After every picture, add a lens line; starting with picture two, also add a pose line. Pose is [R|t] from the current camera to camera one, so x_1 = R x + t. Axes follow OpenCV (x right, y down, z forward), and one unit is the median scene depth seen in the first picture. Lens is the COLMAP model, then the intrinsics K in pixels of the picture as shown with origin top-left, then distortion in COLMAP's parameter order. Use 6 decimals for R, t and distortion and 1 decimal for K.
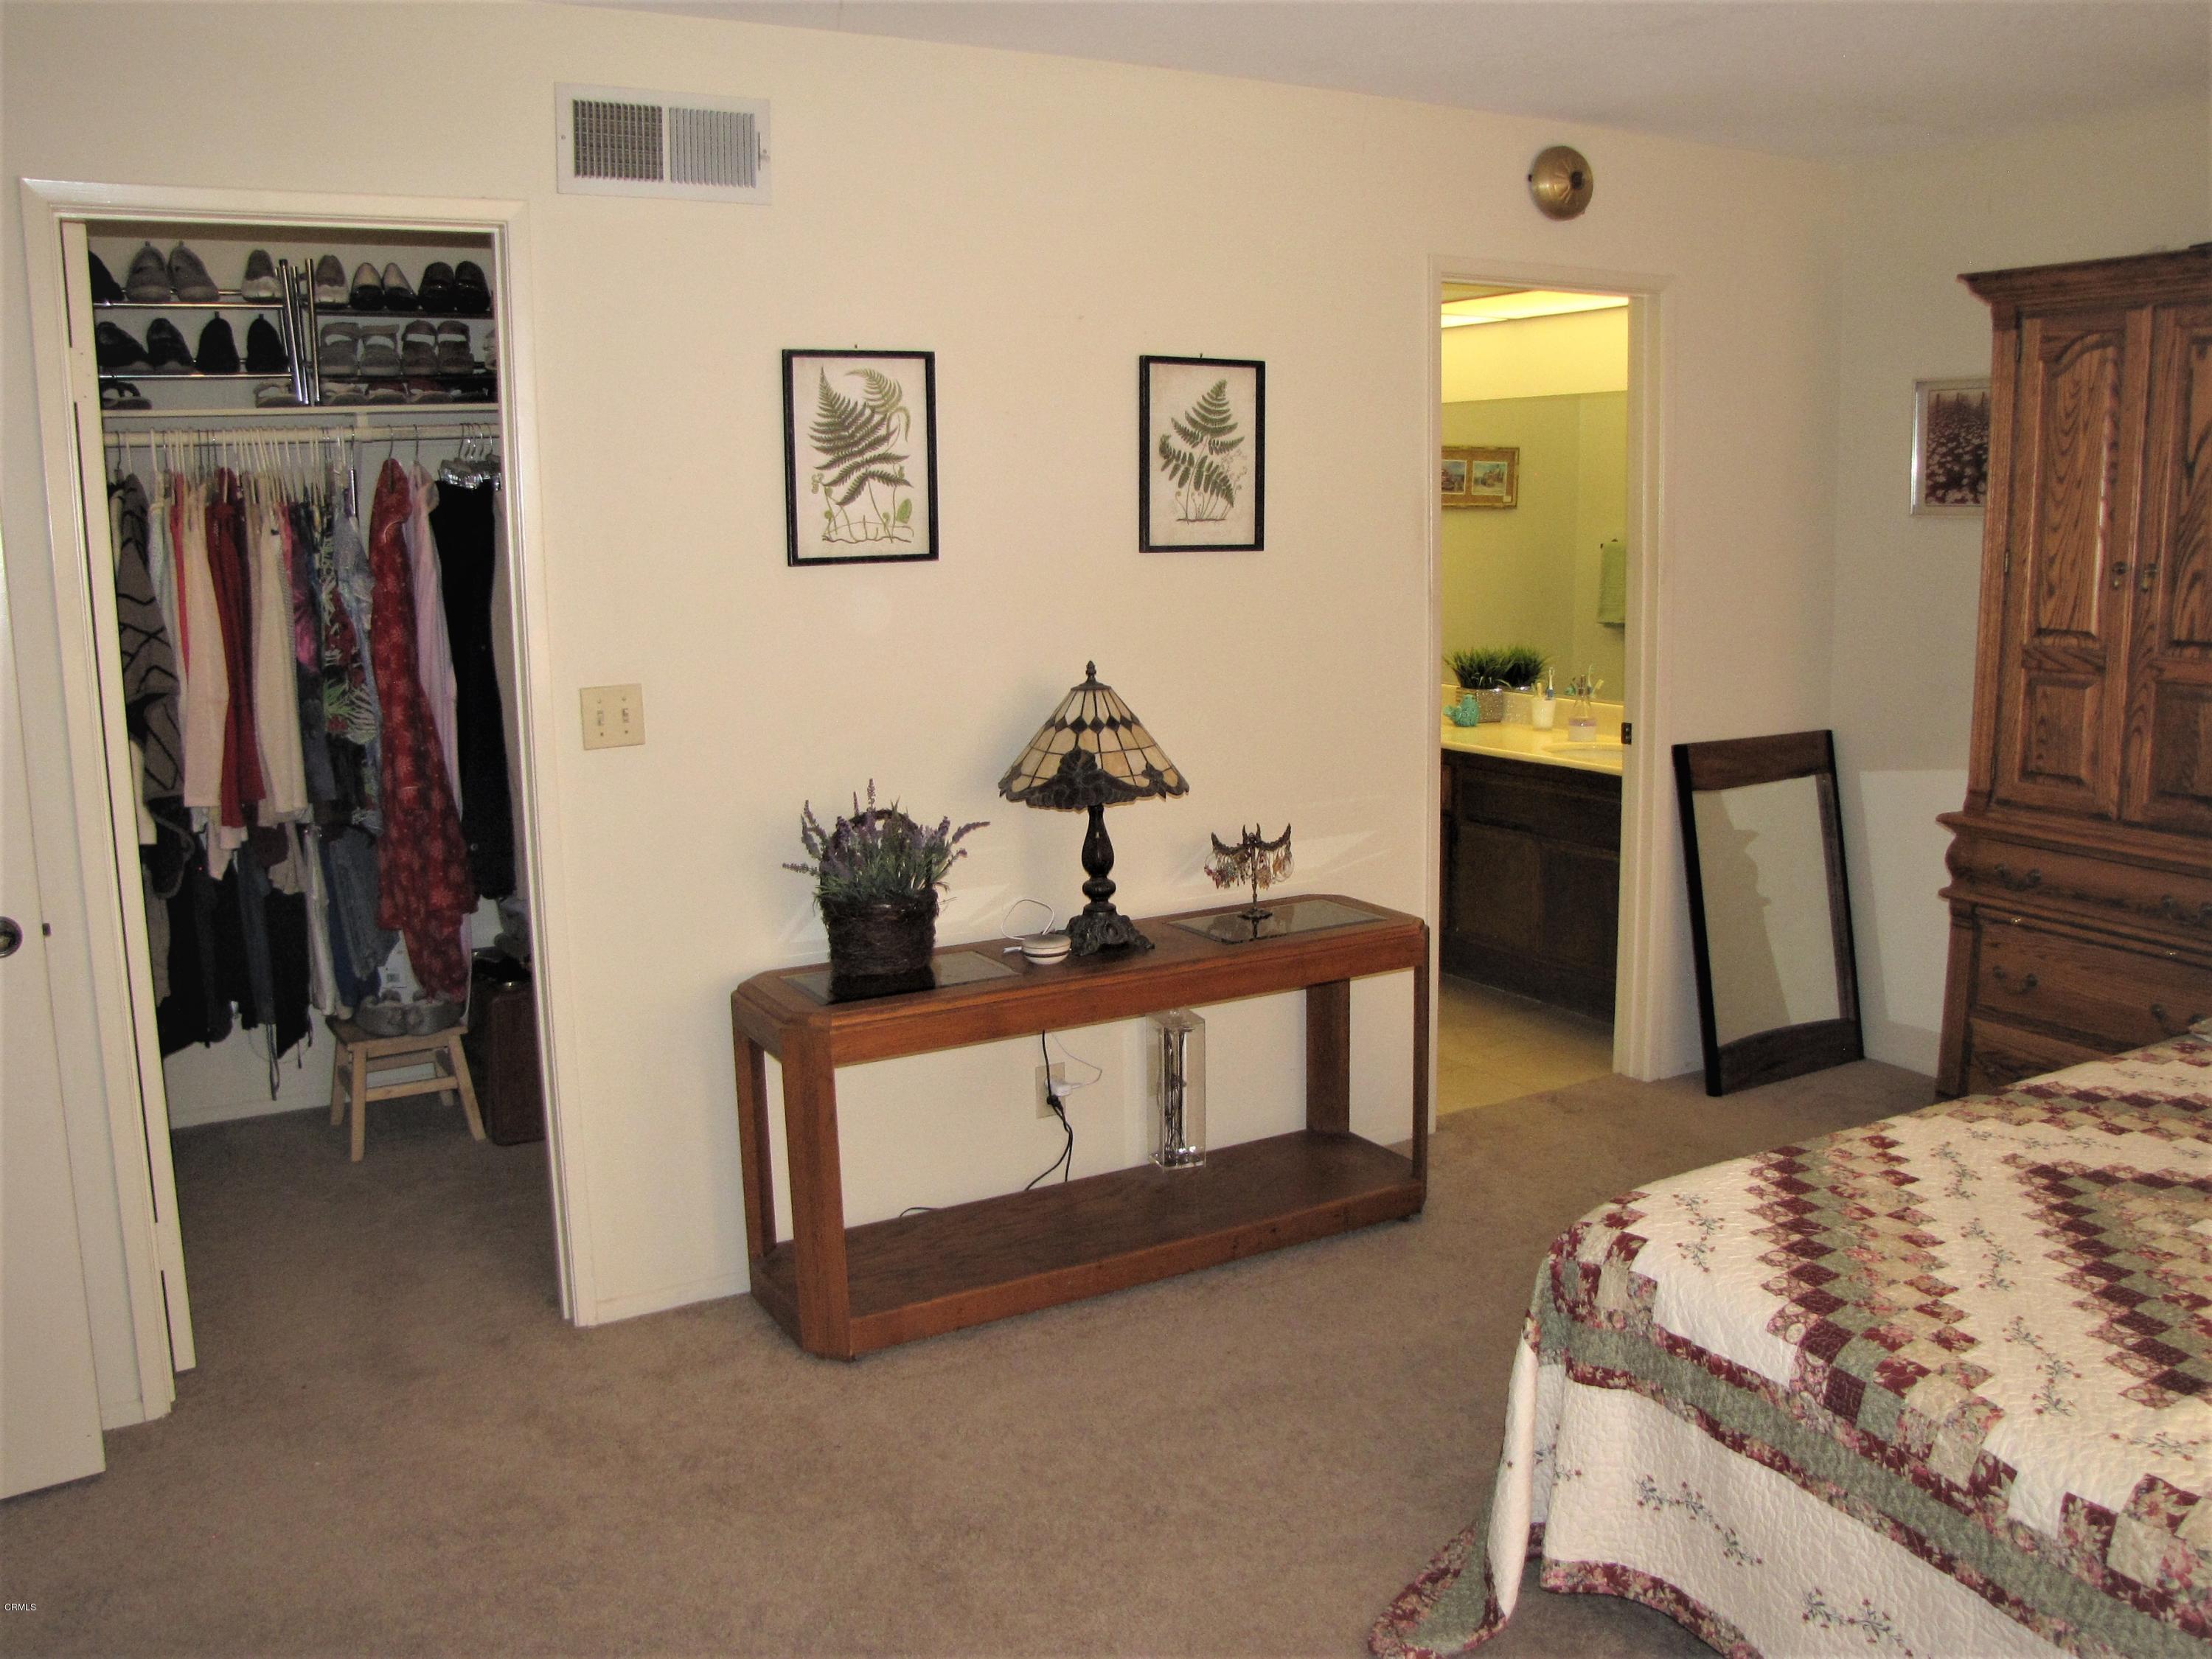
lens RADIAL K [[1850.7, 0, 1136.7], [0, 1850.7, 781.3], [0, 0, 1]] dist [-0.194426, 0.173141]
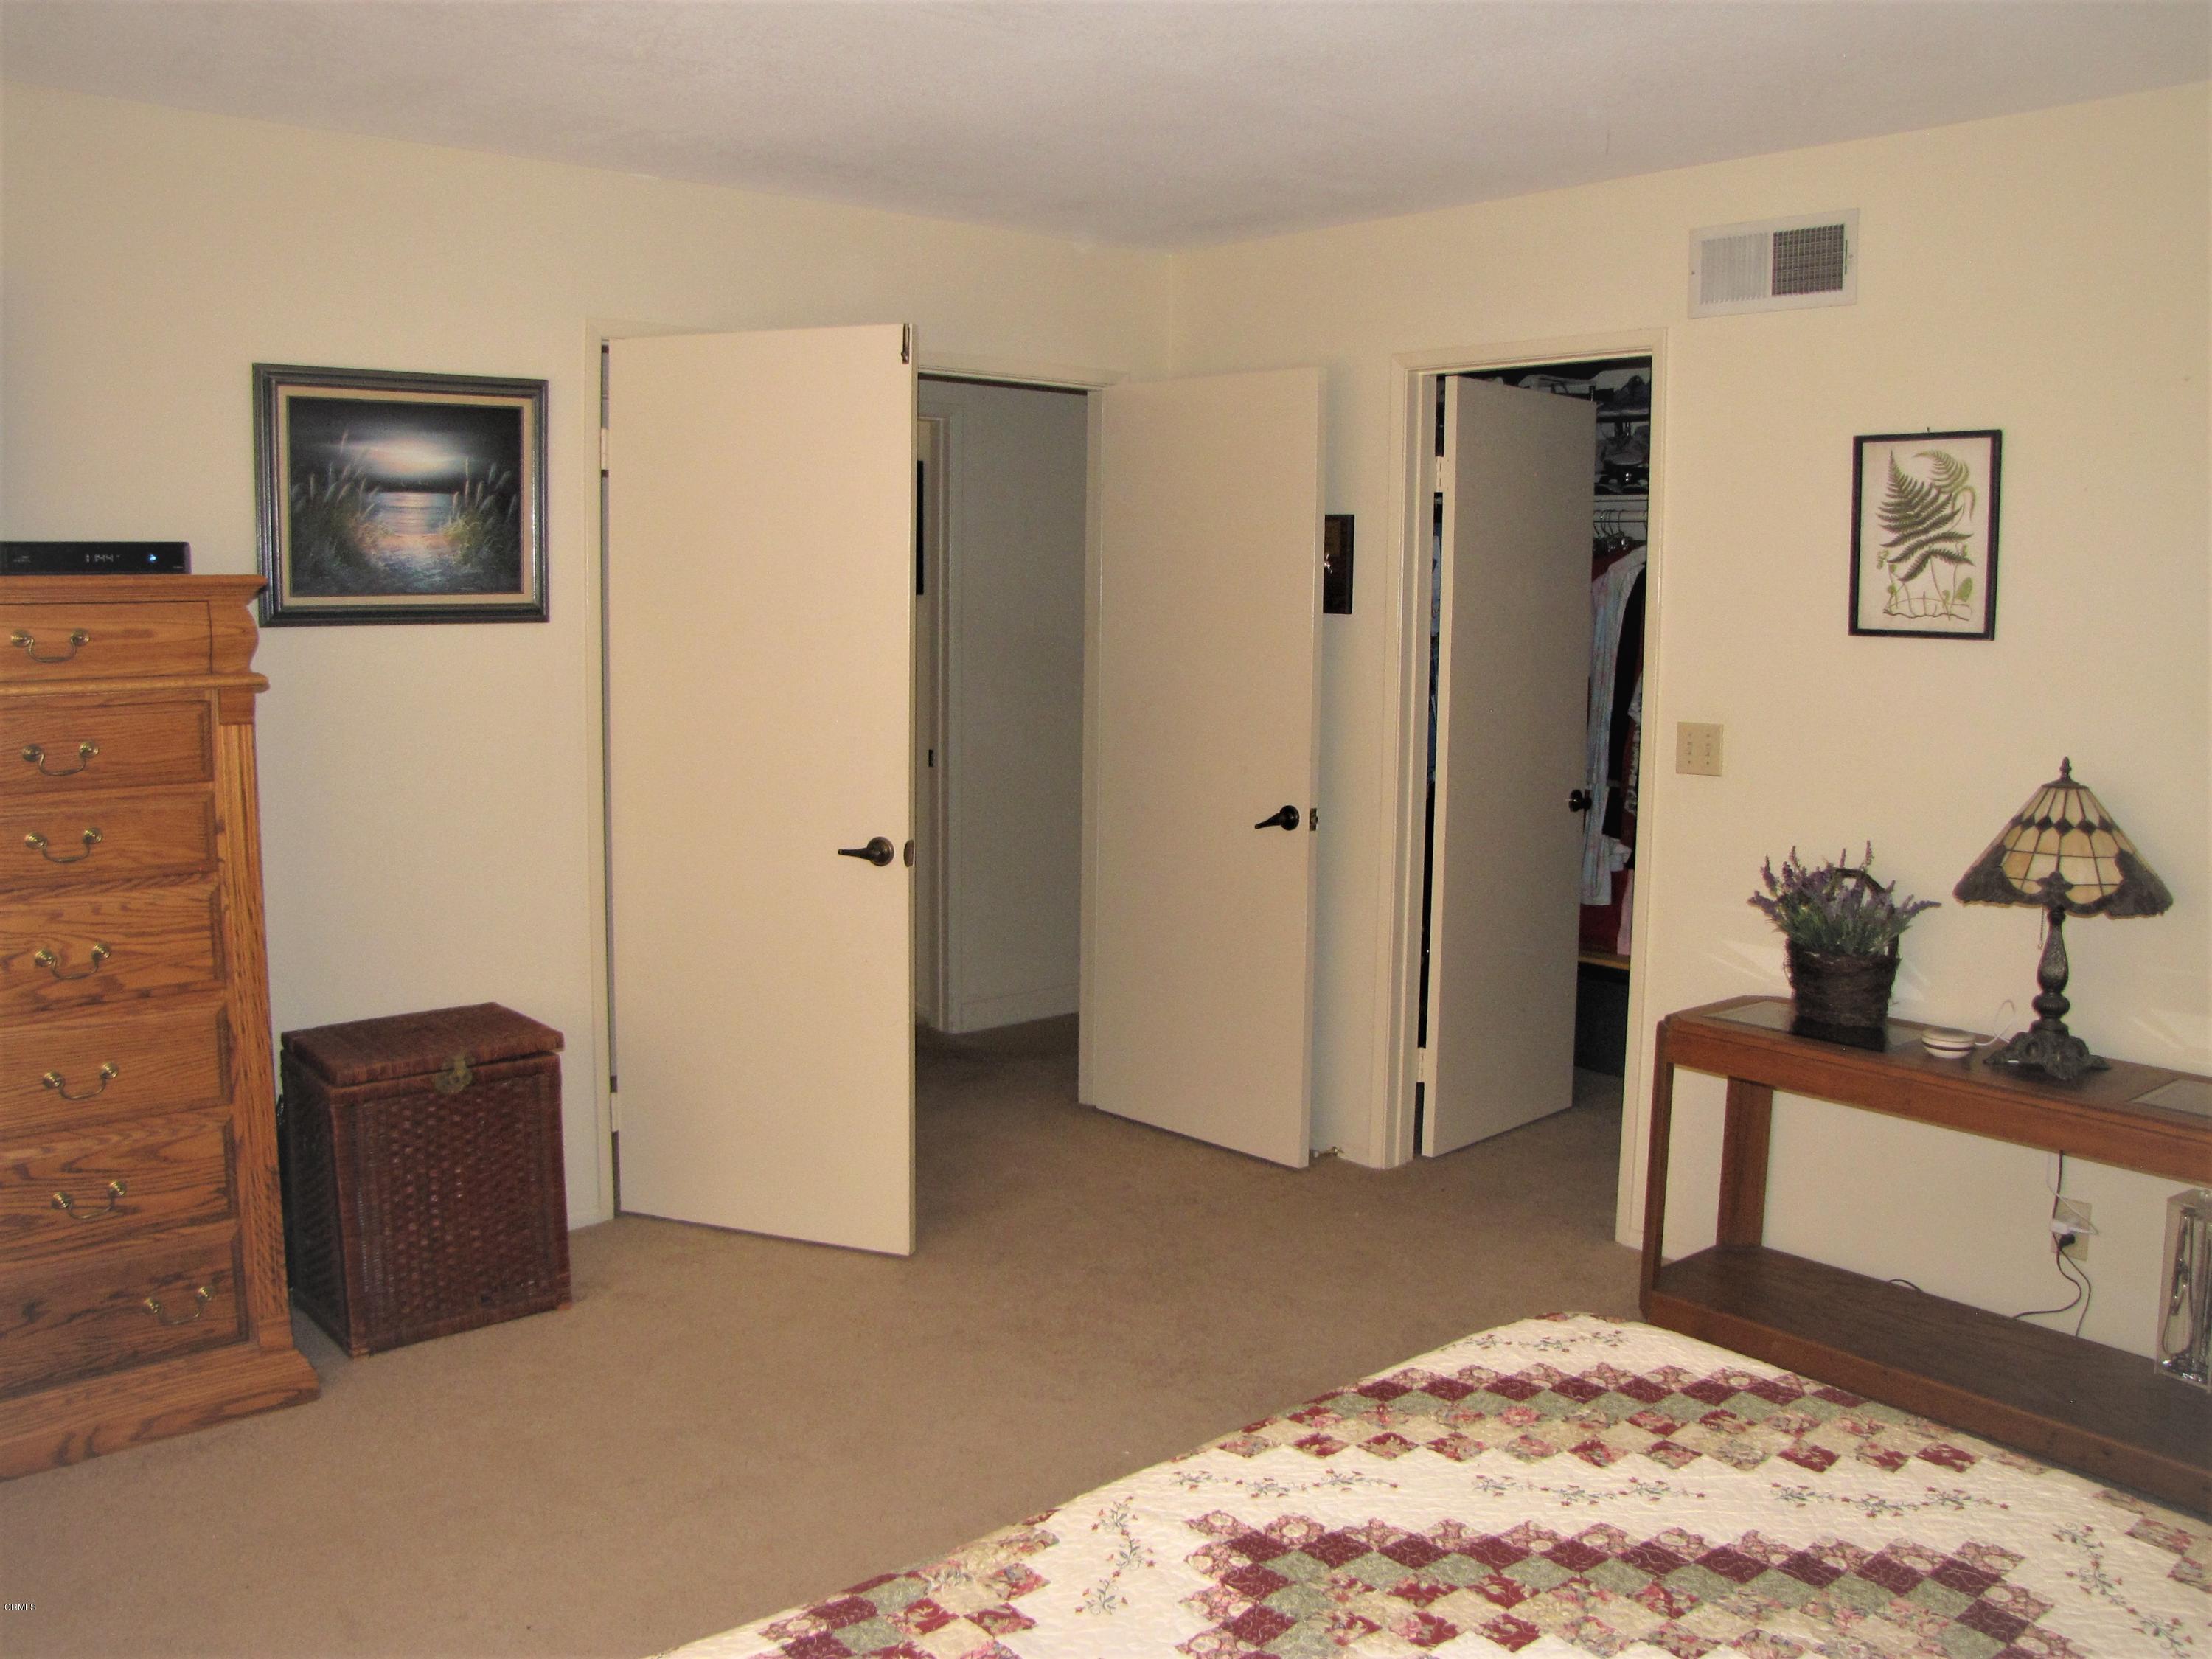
lens RADIAL K [[1850.7, 0, 1136.7], [0, 1850.7, 781.3], [0, 0, 1]] dist [-0.194426, 0.173141]
pose [[0.196519, 0.119681, -0.973168, 0.767956], [-0.161483, 0.982920, 0.088271, -0.057915], [0.967111, 0.139804, 0.212489, 0.375284]]
